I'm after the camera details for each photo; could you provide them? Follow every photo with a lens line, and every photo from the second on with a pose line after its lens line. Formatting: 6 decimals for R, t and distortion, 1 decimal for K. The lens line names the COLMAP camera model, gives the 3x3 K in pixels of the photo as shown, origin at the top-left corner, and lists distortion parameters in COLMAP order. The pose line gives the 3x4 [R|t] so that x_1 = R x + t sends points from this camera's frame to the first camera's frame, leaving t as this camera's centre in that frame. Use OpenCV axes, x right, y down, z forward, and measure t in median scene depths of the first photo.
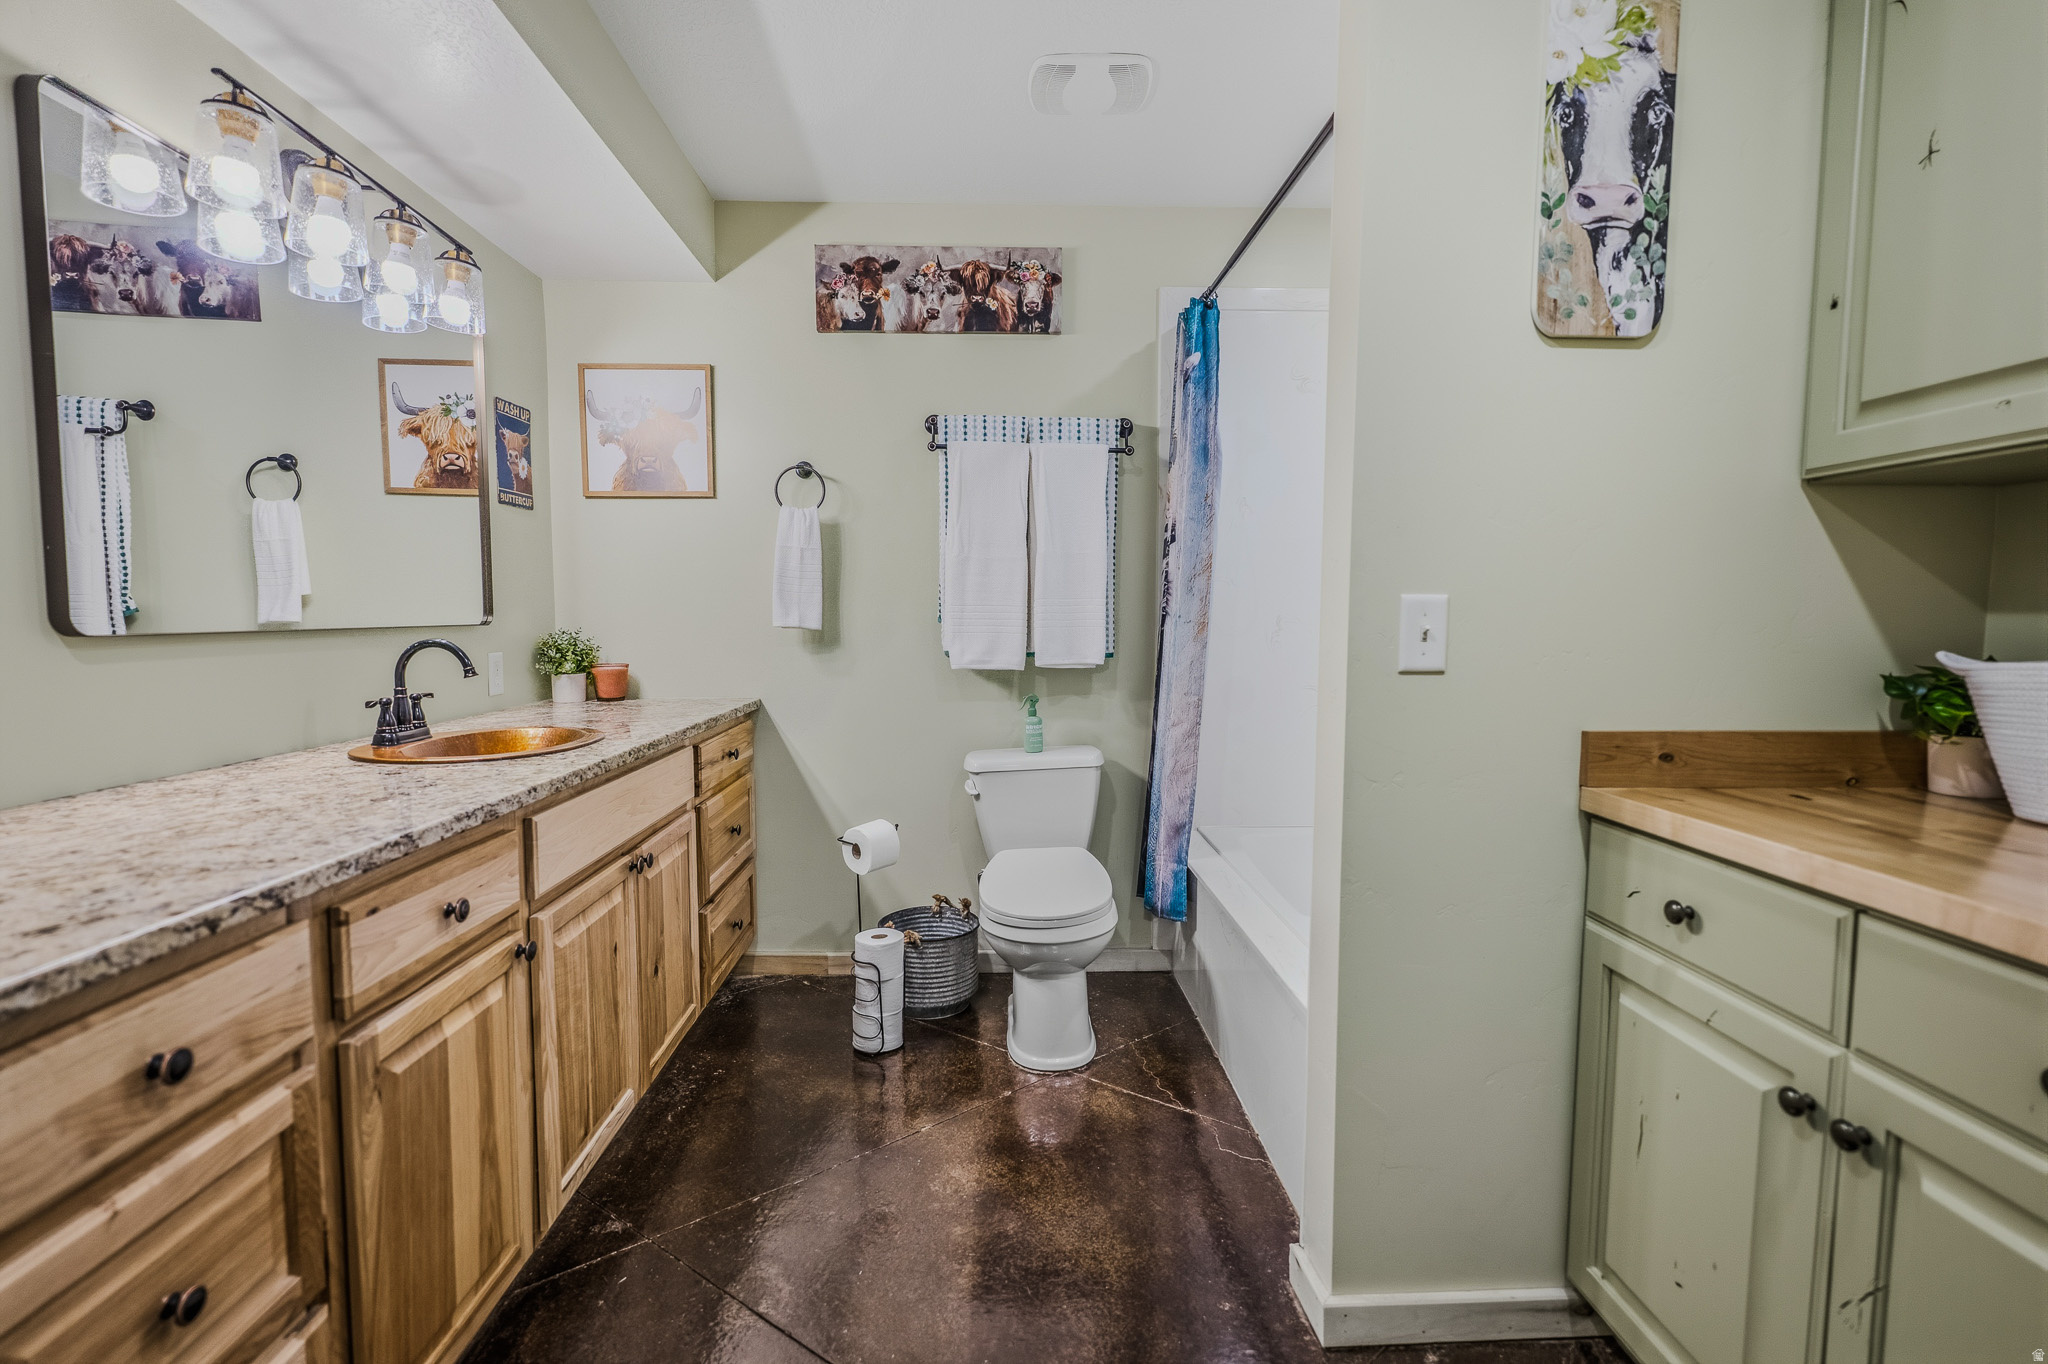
lens RADIAL K [[931.9, 0, 1020.2], [0, 931.9, 679.0], [0, 0, 1]] dist [-0.011326, 0.008889]
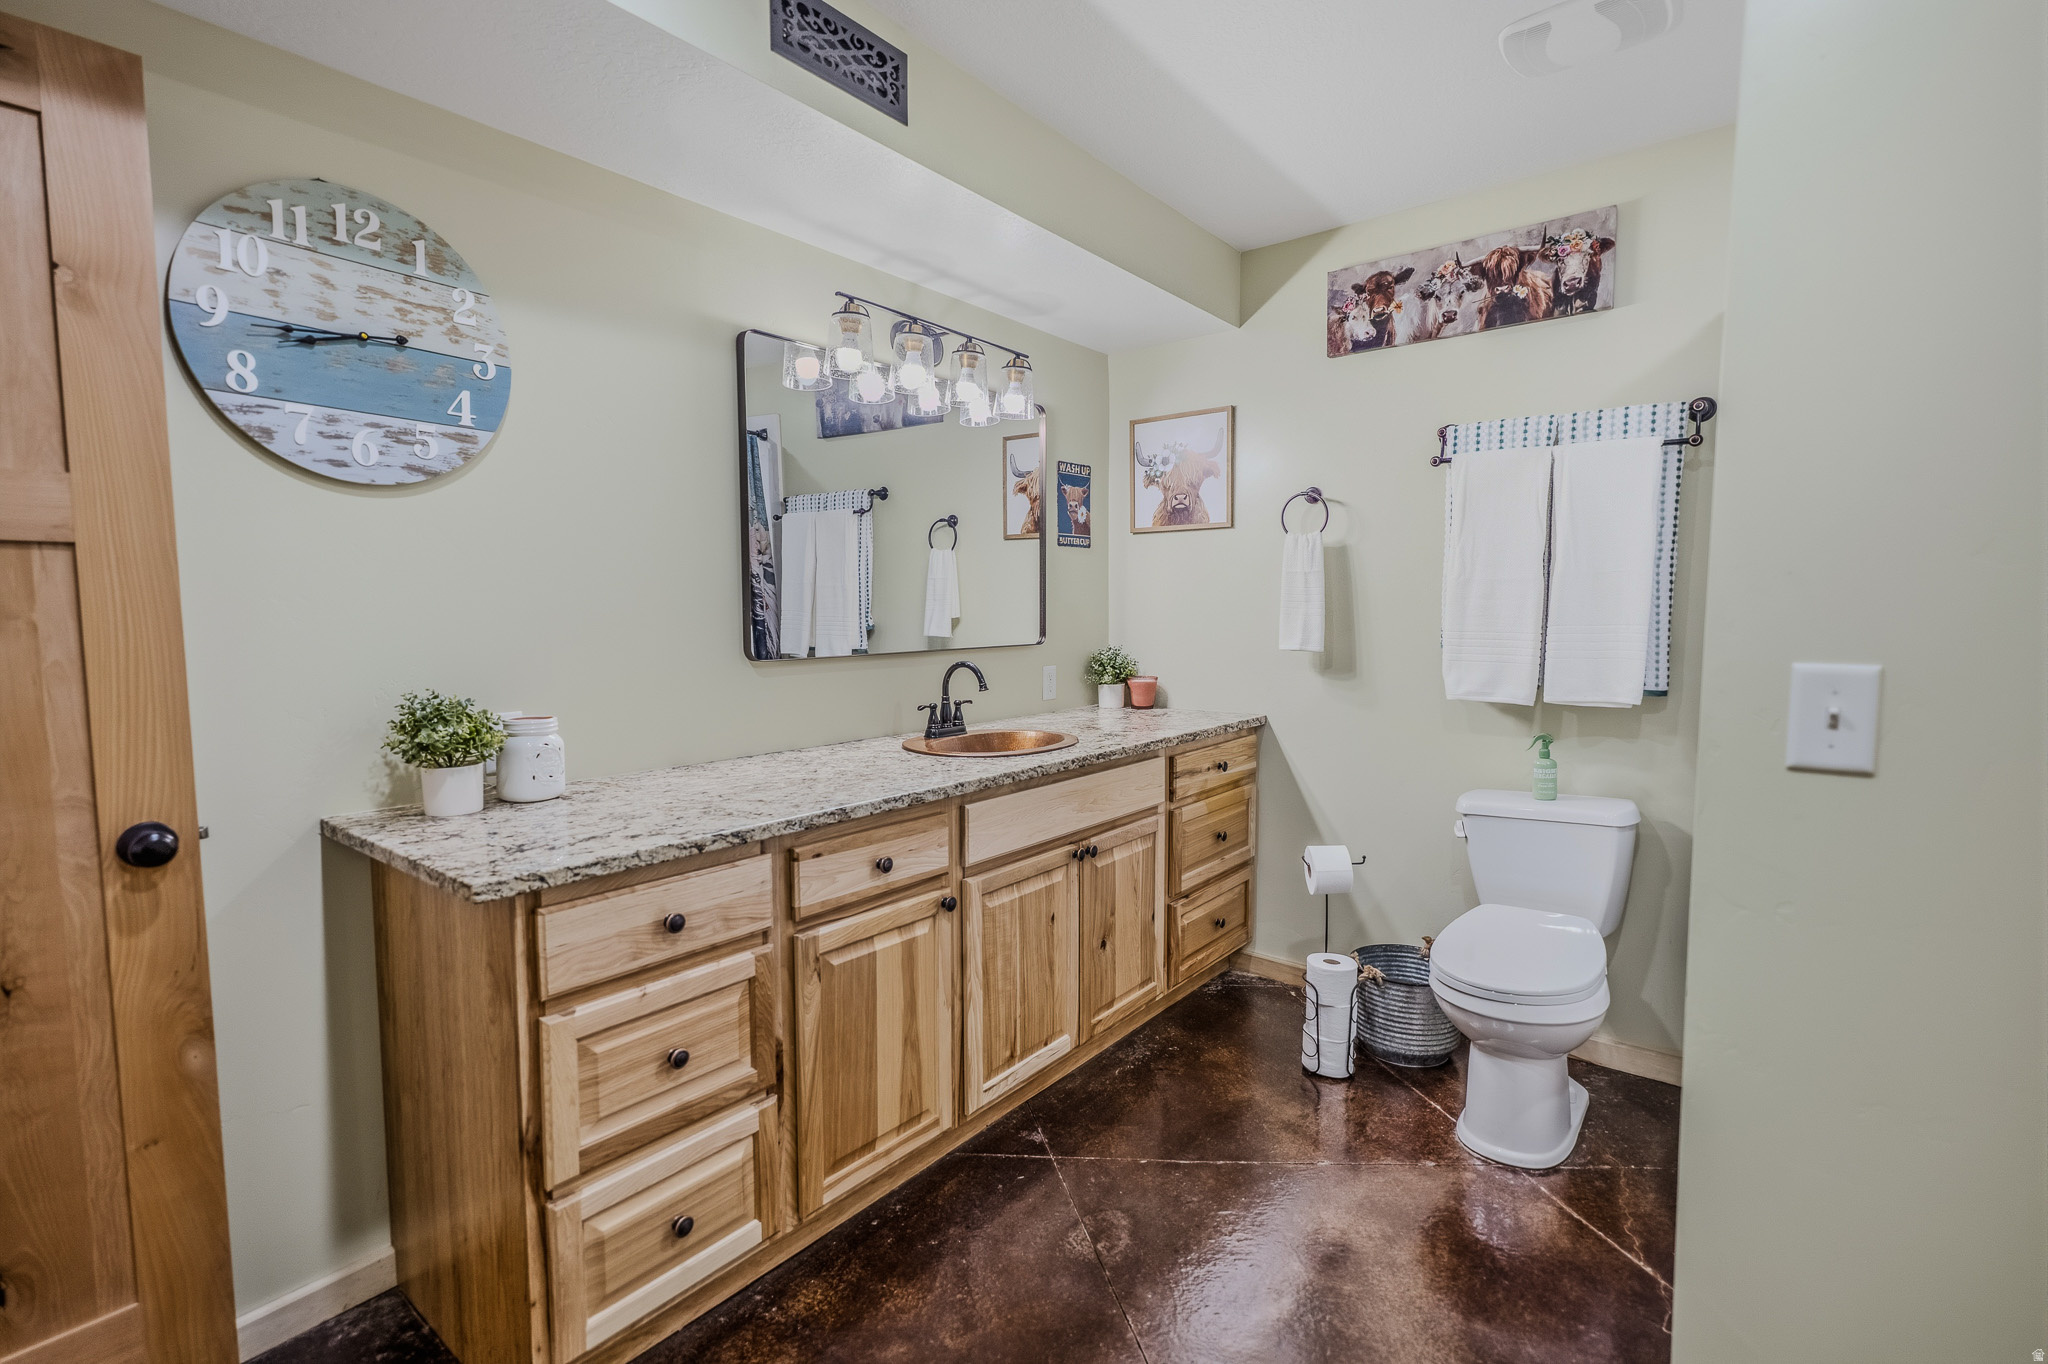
lens RADIAL K [[931.9, 0, 1020.2], [0, 931.9, 679.0], [0, 0, 1]] dist [-0.011326, 0.008889]
pose [[0.756015, 0.045883, -0.652944, 0.234052], [-0.041324, 0.998896, 0.022346, -0.038092], [0.653249, 0.010089, 0.757076, 0.022221]]
